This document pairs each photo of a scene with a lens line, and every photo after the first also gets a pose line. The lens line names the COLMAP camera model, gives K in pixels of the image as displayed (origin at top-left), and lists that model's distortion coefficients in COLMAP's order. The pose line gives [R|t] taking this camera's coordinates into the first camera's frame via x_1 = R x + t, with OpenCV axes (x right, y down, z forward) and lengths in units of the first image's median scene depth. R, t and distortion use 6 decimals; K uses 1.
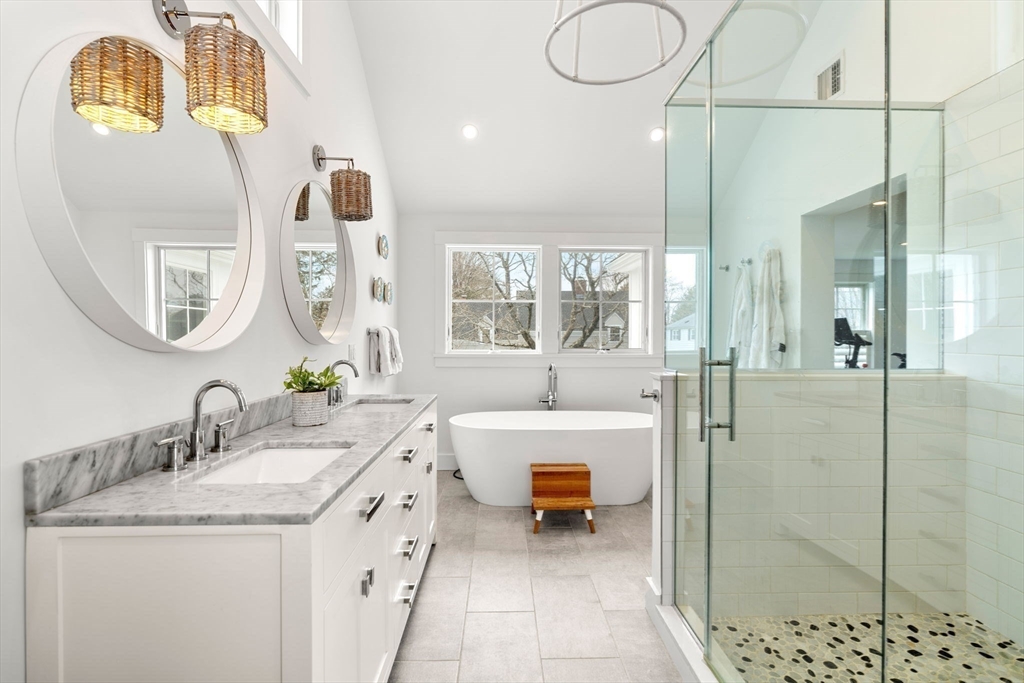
lens RADIAL K [[463.2, 0, 511.8], [0, 463.2, 340.1], [0, 0, 1]] dist [-0.026582, -0.000489]
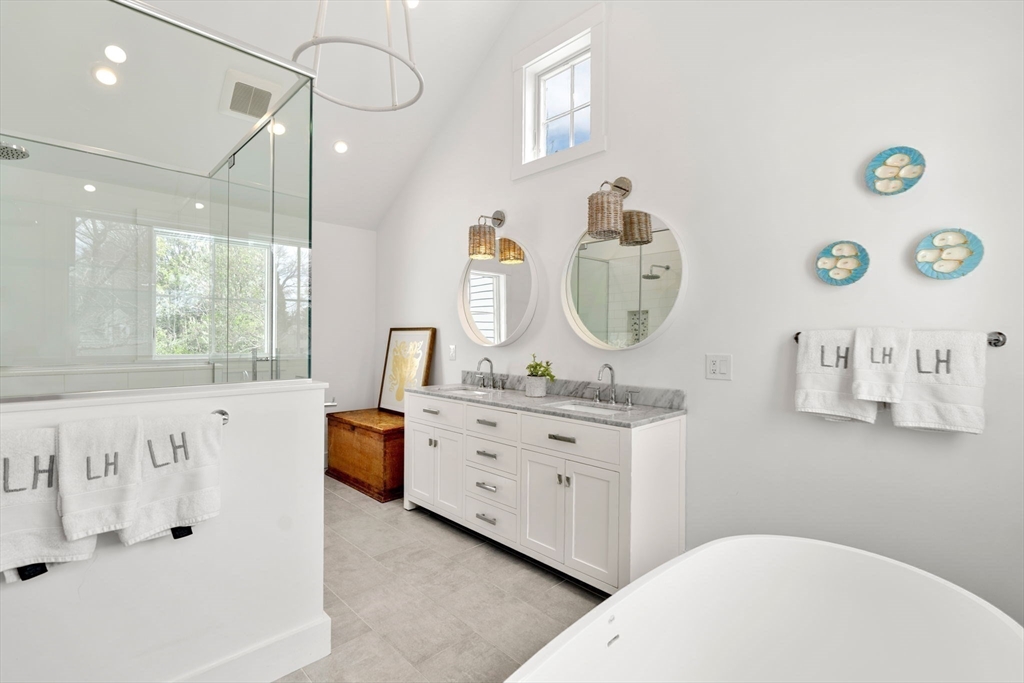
lens RADIAL K [[463.2, 0, 512.5], [0, 463.2, 339.6], [0, 0, 1]] dist [-0.026582, -0.000489]
pose [[-0.732544, -0.000056, -0.680720, 0.834840], [-0.008173, 0.999929, 0.008713, -0.030914], [0.680671, 0.011946, -0.732492, 2.477859]]
